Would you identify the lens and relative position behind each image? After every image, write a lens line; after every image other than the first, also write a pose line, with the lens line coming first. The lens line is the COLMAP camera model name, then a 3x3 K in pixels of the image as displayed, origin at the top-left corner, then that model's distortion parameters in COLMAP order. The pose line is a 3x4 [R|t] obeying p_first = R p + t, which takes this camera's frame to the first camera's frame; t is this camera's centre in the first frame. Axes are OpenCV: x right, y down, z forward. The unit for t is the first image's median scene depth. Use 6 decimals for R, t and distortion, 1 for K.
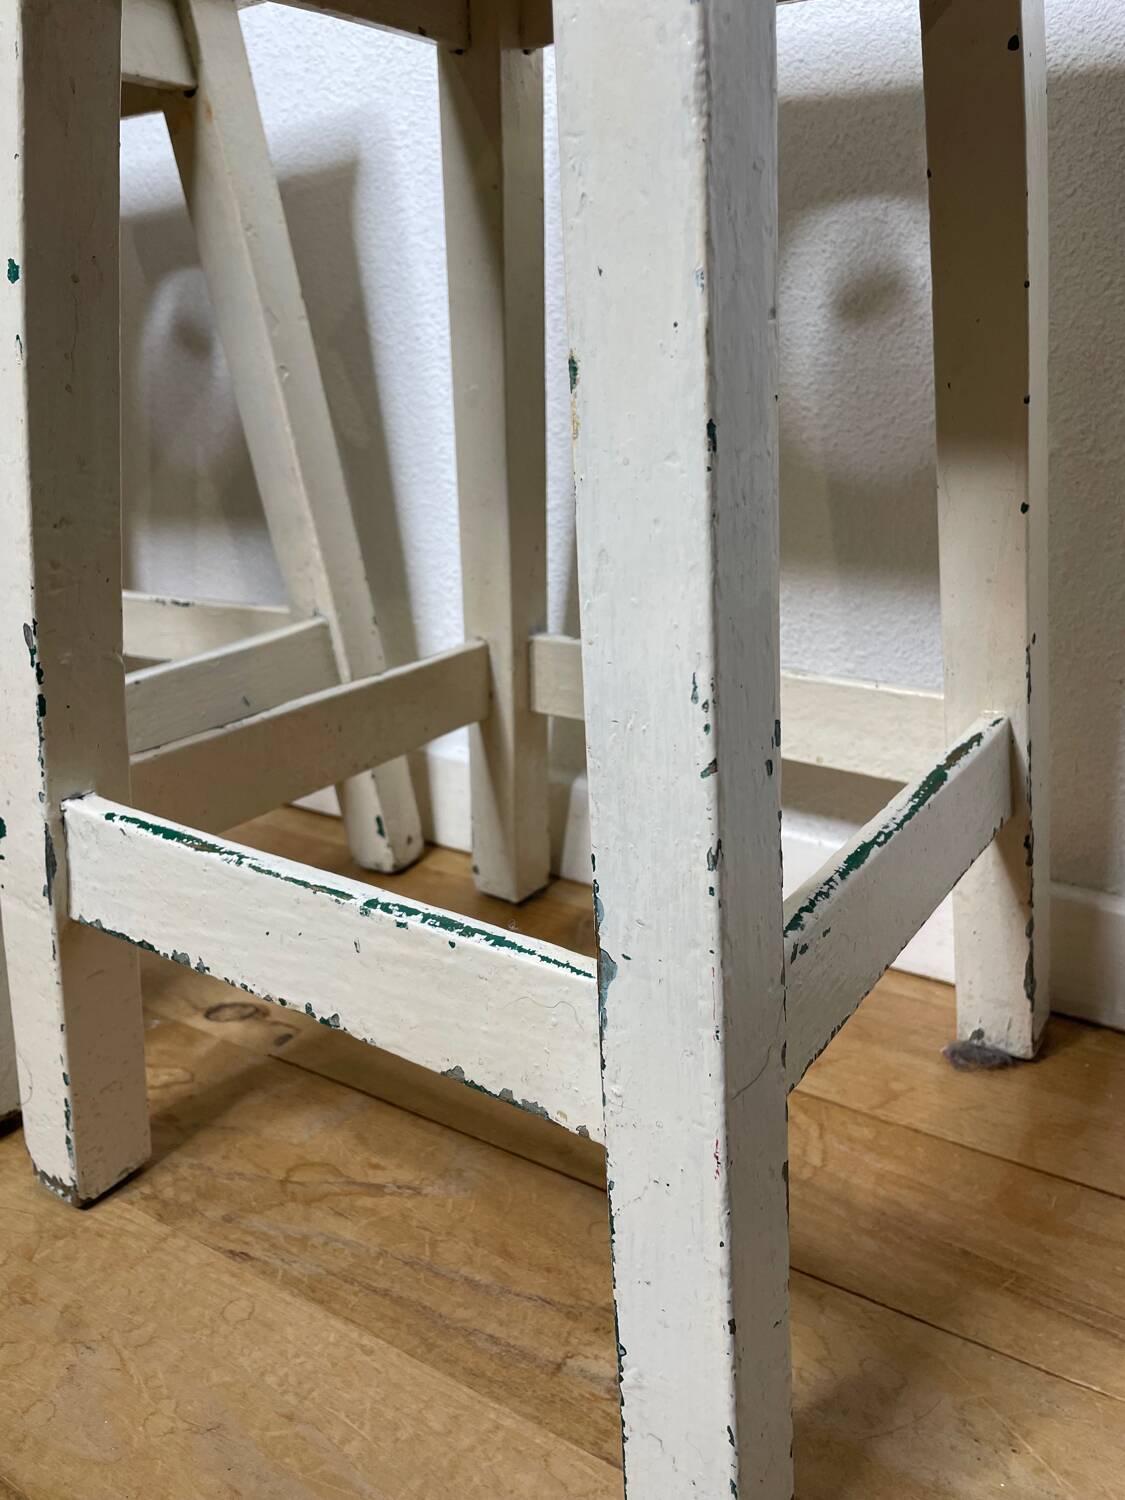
lens RADIAL K [[1155.8, 0, 568.6], [0, 1155.8, 751.4], [0, 0, 1]] dist [0.087857, -0.125179]
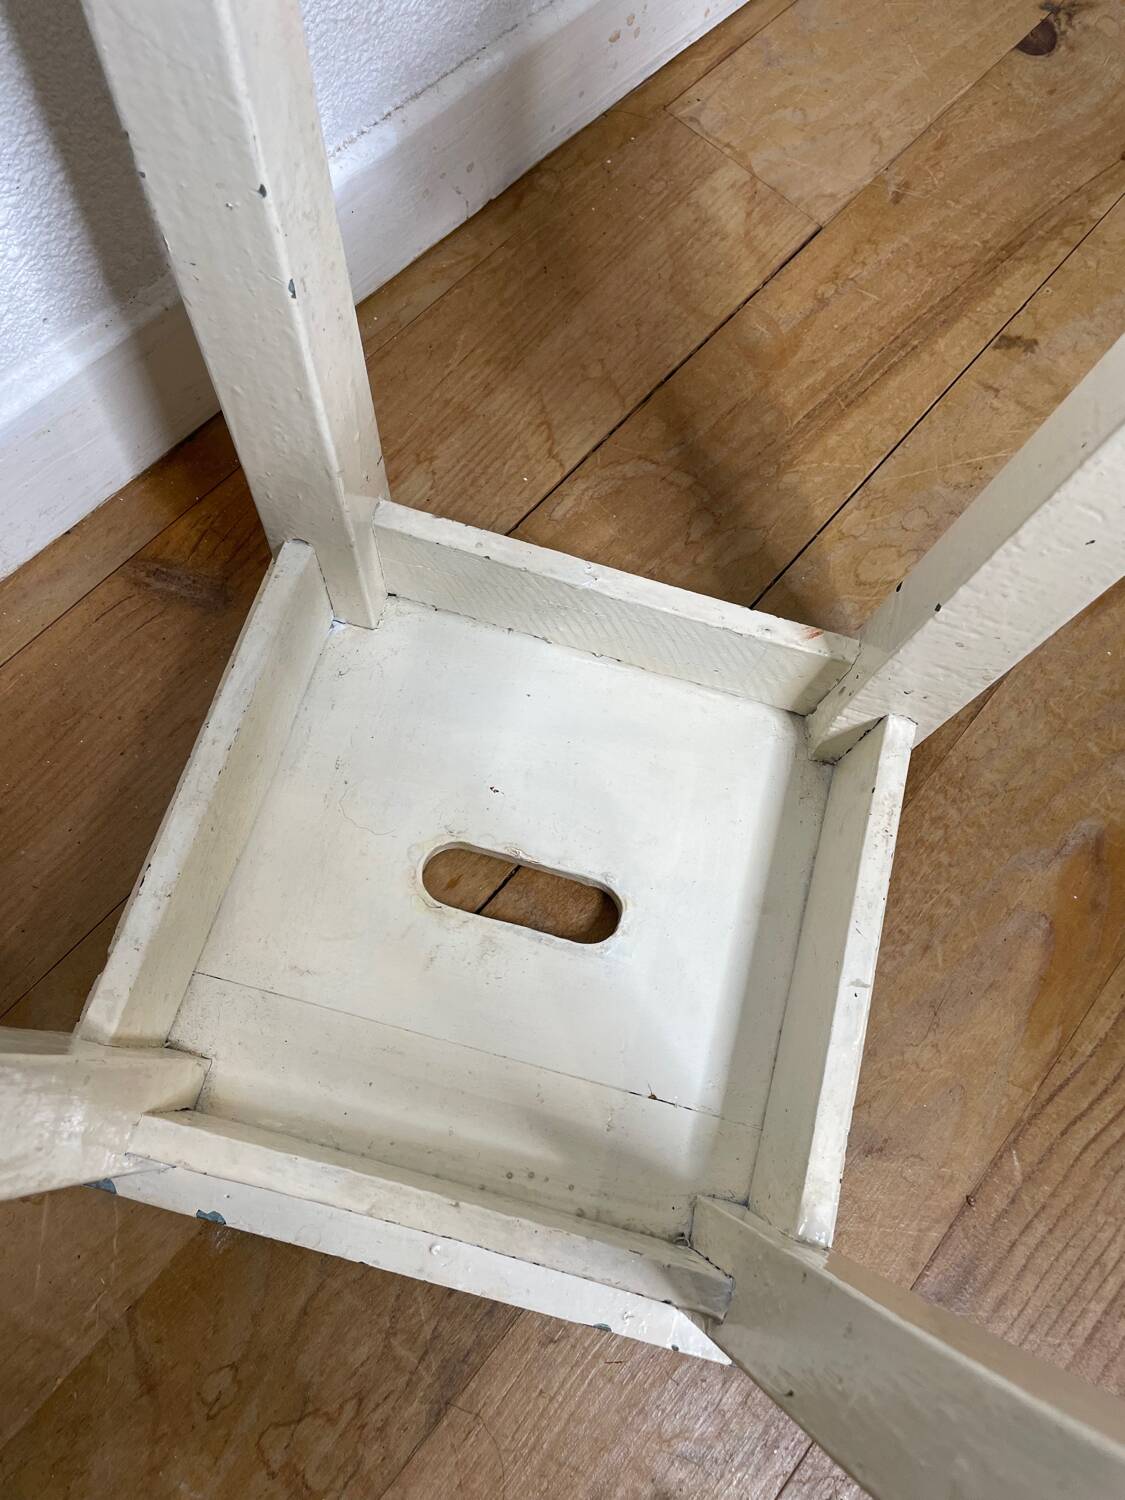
lens RADIAL K [[1155.8, 0, 597.6], [0, 1155.8, 747.2], [0, 0, 1]] dist [0.087857, -0.125179]
pose [[0.132827, -0.919222, 0.370659, -0.479382], [0.212829, 0.391702, 0.895139, -0.596145], [-0.968019, -0.040012, 0.247665, 0.921868]]
